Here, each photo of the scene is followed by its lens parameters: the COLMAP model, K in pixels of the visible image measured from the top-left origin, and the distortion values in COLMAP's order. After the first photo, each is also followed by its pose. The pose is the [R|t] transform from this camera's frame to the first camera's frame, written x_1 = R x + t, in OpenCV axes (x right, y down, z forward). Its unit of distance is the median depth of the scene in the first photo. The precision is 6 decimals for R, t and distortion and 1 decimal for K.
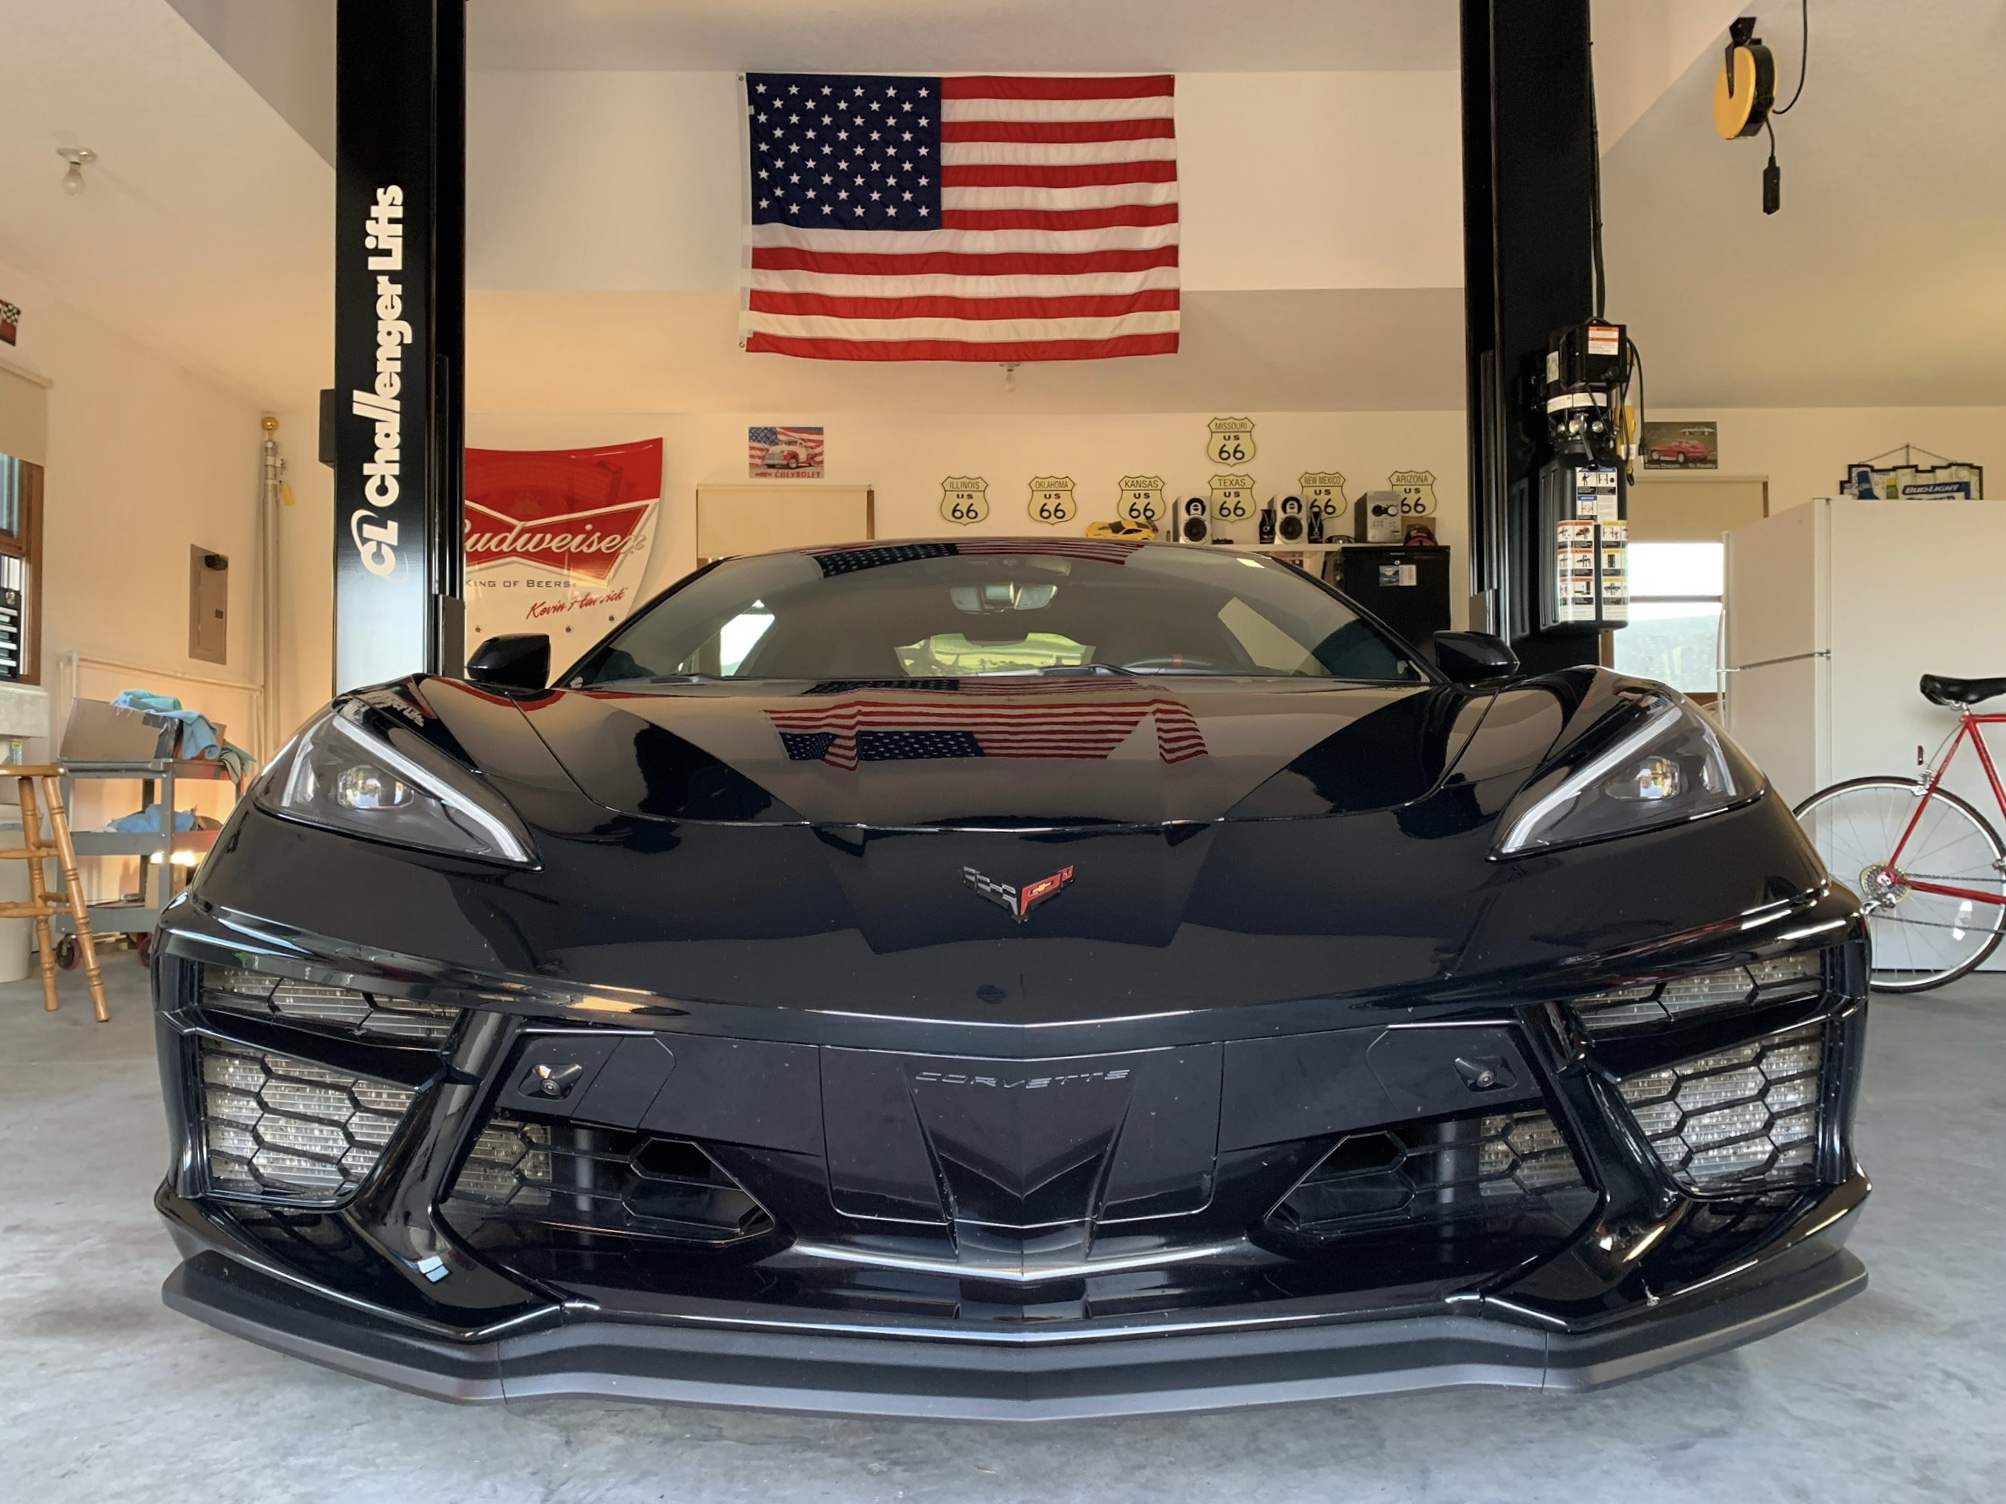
lens RADIAL K [[1525.2, 0, 1010.6], [0, 1525.2, 765.9], [0, 0, 1]] dist [-0.007514, -0.012346]
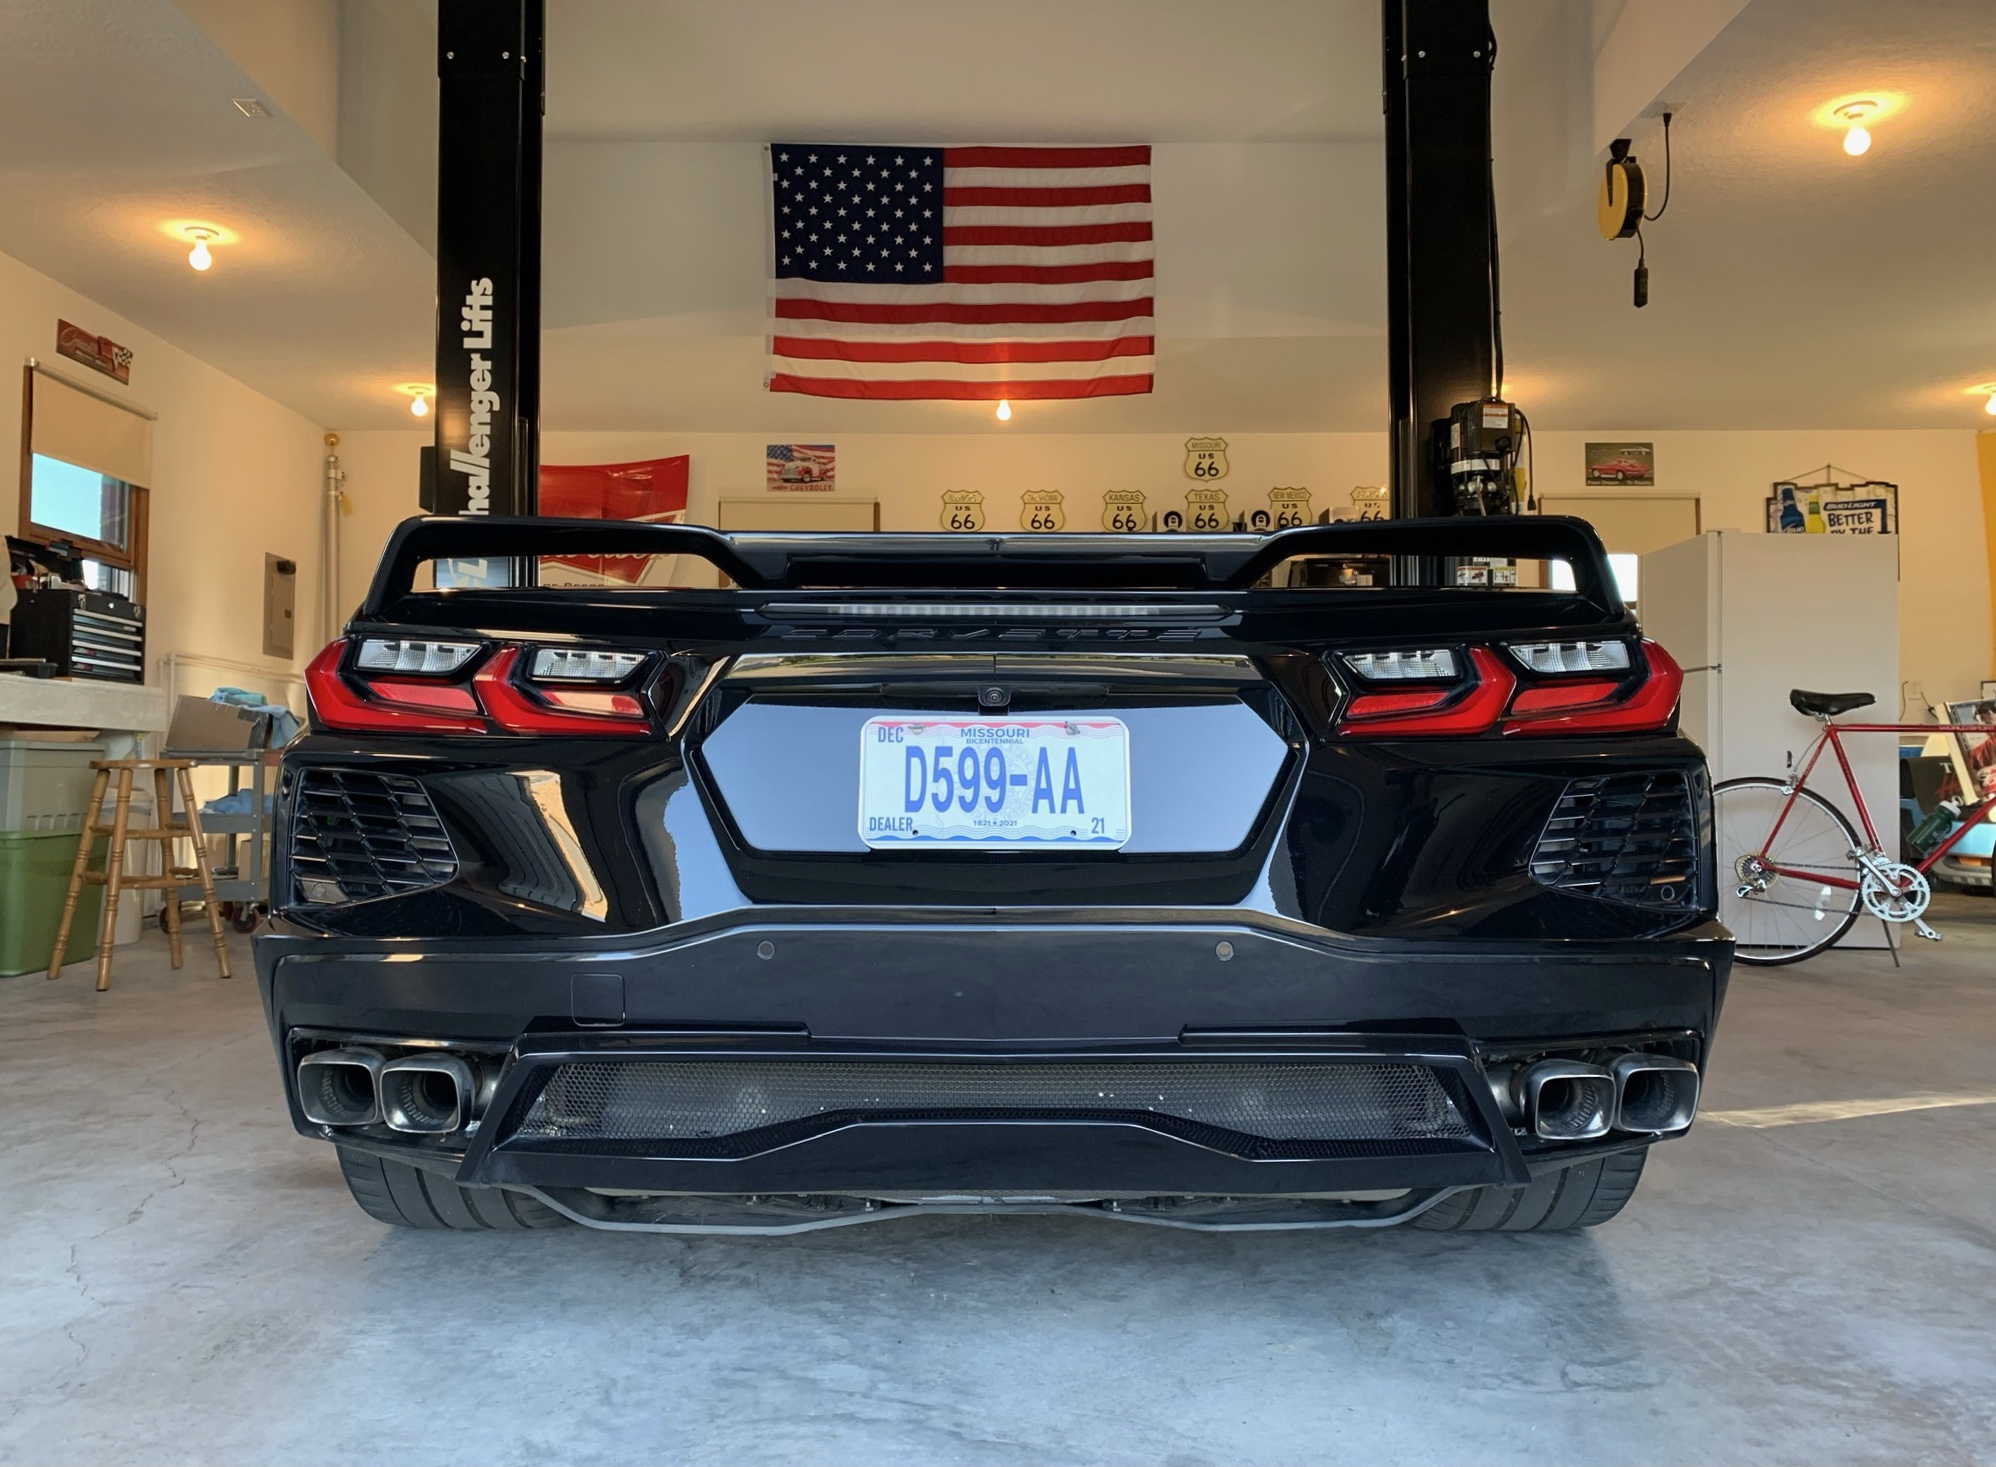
lens RADIAL K [[1517.6, 0, 989.6], [0, 1517.6, 724.1], [0, 0, 1]] dist [-0.007514, -0.012346]
pose [[0.999906, 0.005695, -0.012482, 0.005171], [-0.005831, 0.999923, -0.010917, -0.014302], [0.012419, 0.010989, 0.999863, -0.126423]]
